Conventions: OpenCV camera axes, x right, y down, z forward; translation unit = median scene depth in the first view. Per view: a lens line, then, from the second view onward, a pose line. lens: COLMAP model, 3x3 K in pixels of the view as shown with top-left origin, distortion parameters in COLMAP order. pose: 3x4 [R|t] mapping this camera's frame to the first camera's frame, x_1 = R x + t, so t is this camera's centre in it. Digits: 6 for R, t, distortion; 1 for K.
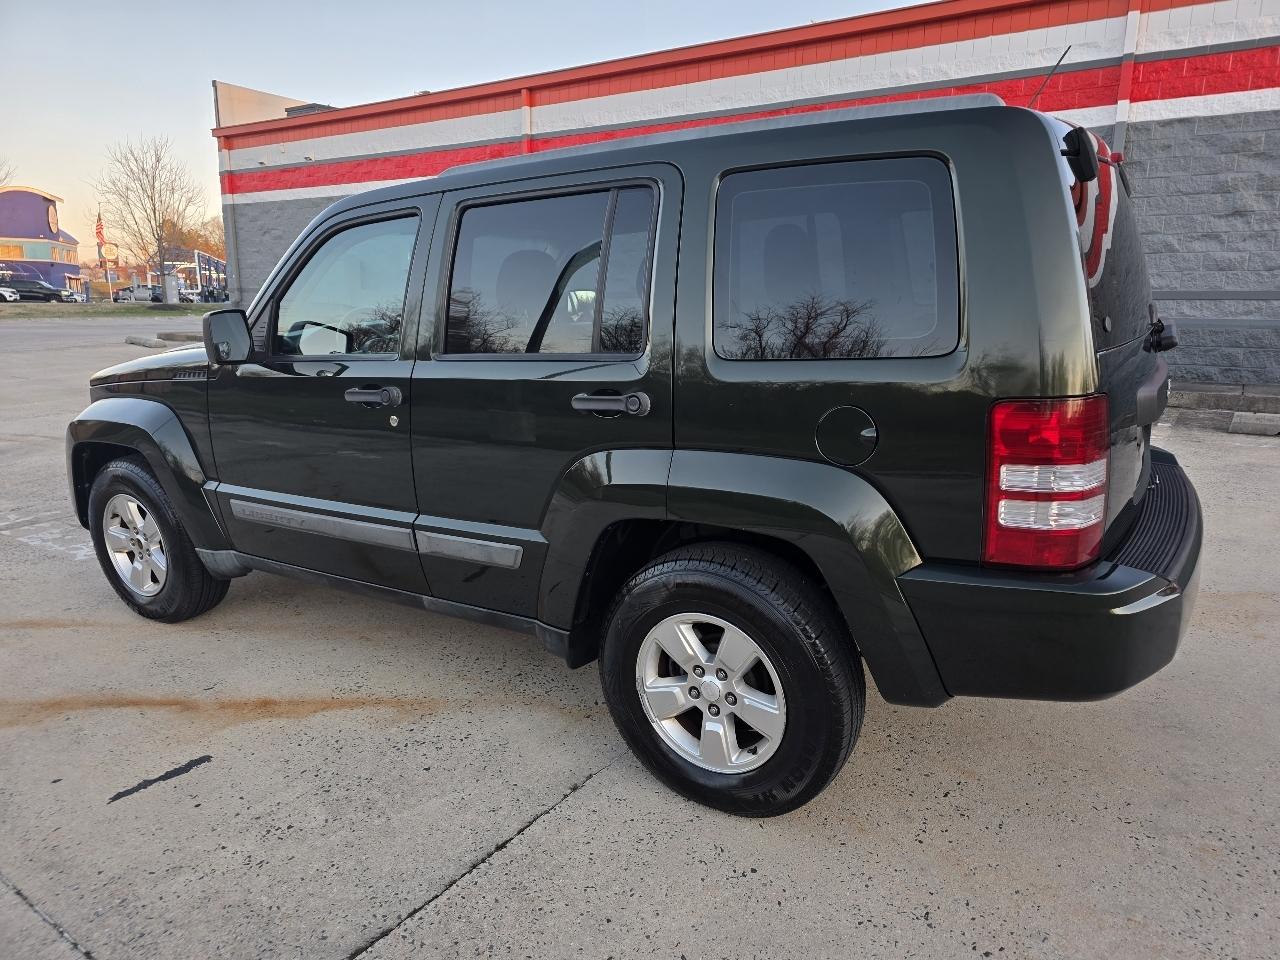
lens RADIAL K [[868.2, 0, 646.9], [0, 868.2, 481.6], [0, 0, 1]] dist [0.045838, -0.032234]
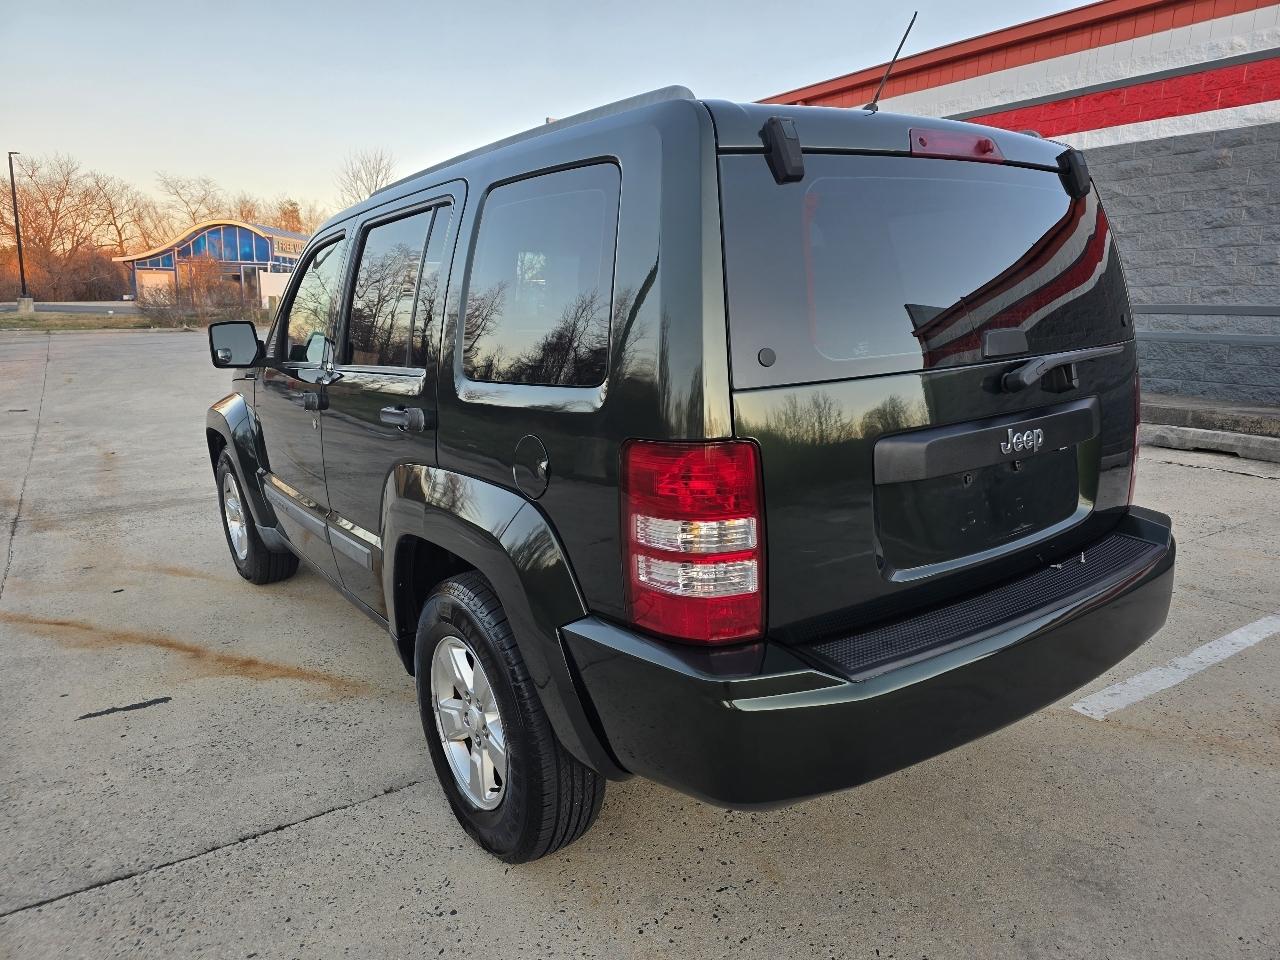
lens RADIAL K [[860.5, 0, 628.4], [0, 860.5, 485.5], [0, 0, 1]] dist [0.043854, -0.029798]
pose [[0.920630, 0.084327, -0.381221, 0.492807], [-0.087473, 0.996125, 0.009101, -0.037573], [0.380511, 0.024968, 0.924439, 0.143210]]
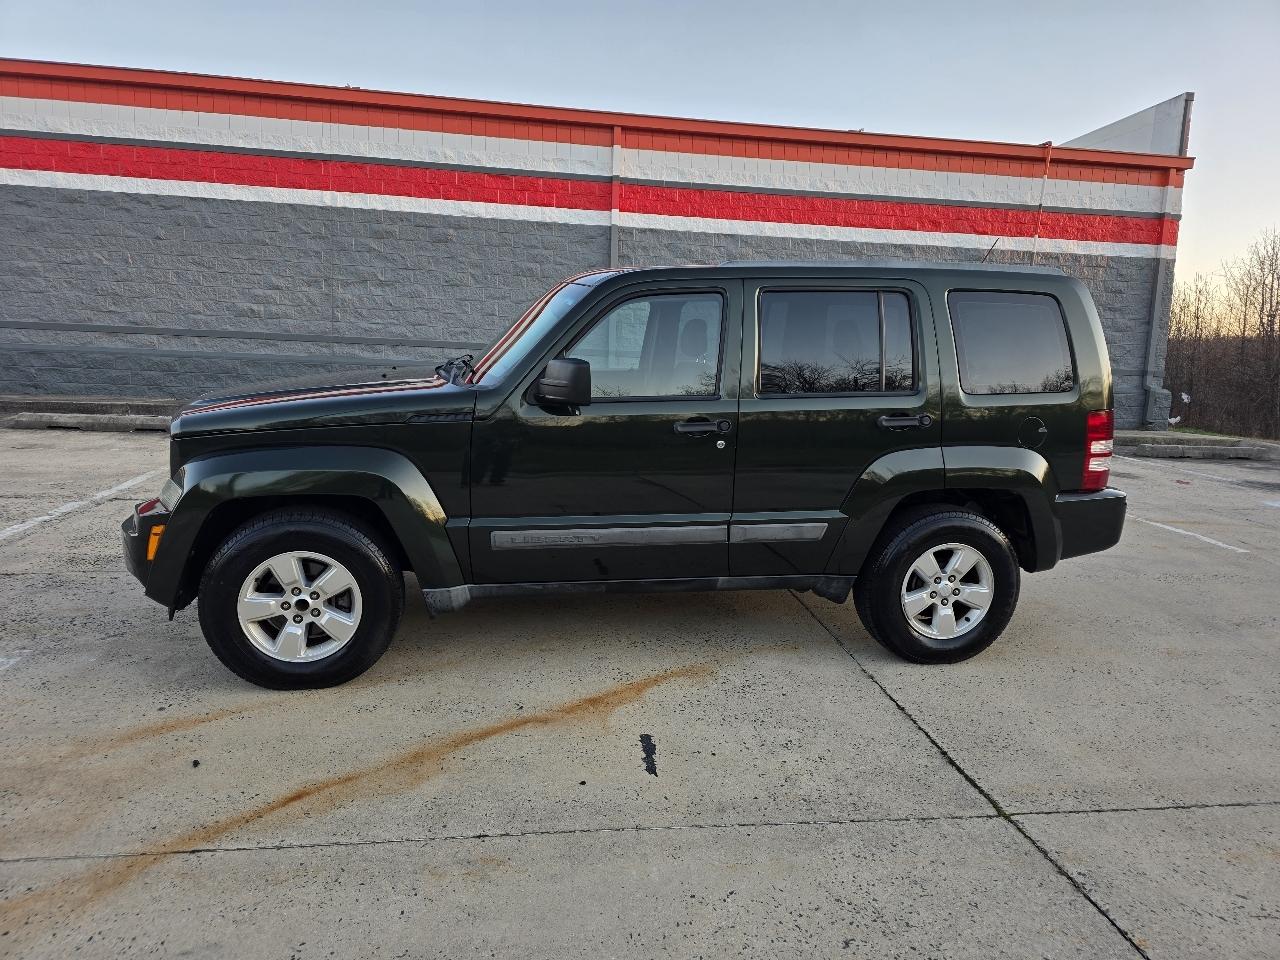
lens RADIAL K [[863.7, 0, 640.0], [0, 863.7, 480.0], [0, 0, 1]] dist [0.055409, -0.046007]
pose [[0.731936, -0.071962, 0.677563, -1.262215], [0.107527, 0.994146, -0.010569, -0.014971], [-0.672836, 0.080592, 0.735389, 0.121749]]
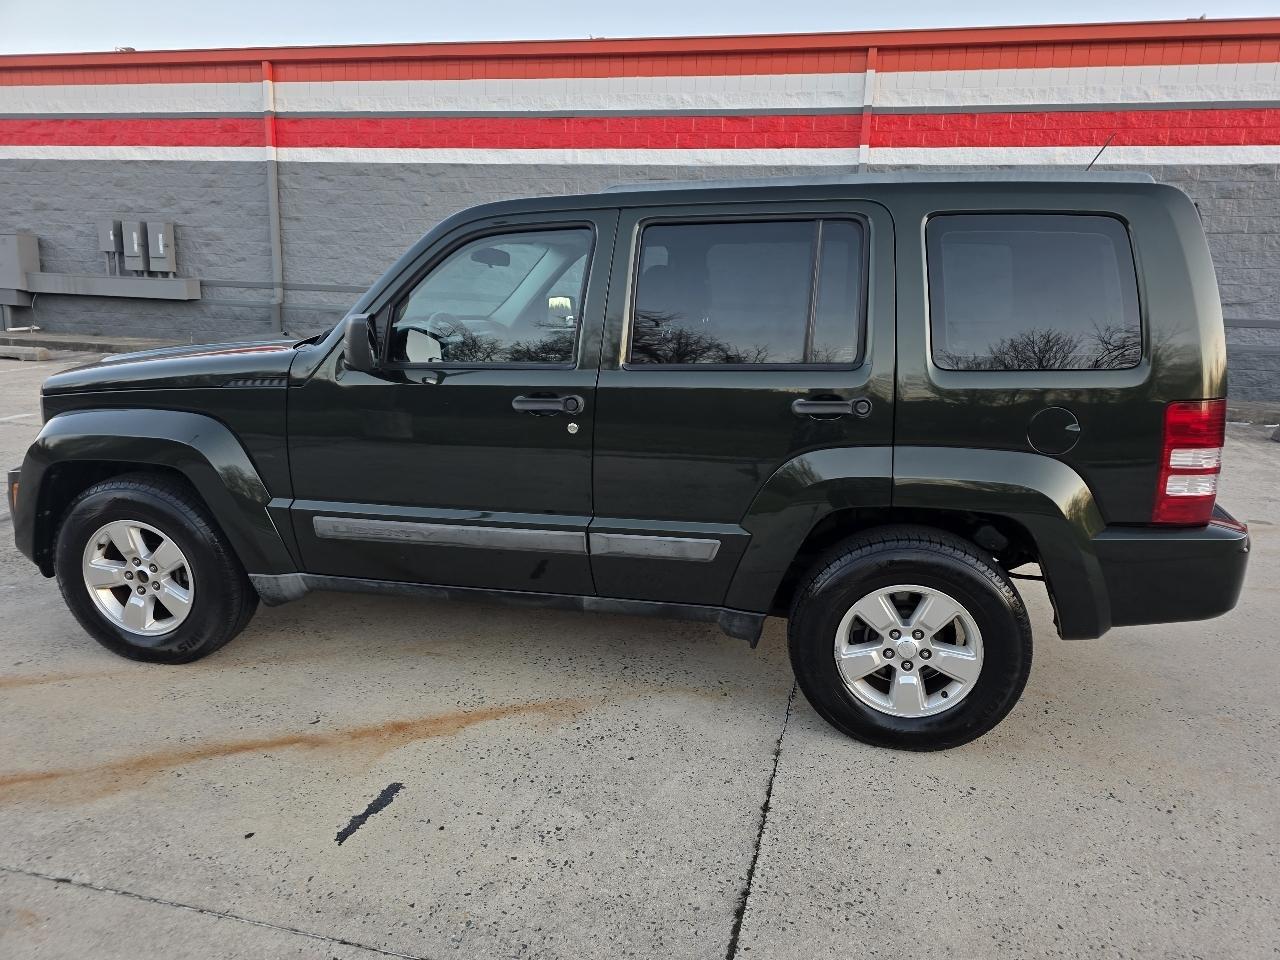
lens RADIAL K [[867.4, 0, 656.4], [0, 867.4, 488.6], [0, 0, 1]] dist [0.055845, -0.044792]
pose [[0.933297, -0.045893, 0.356160, -0.559189], [0.043290, 0.998946, 0.015279, -0.009624], [-0.356486, 0.001158, 0.934300, 0.010683]]
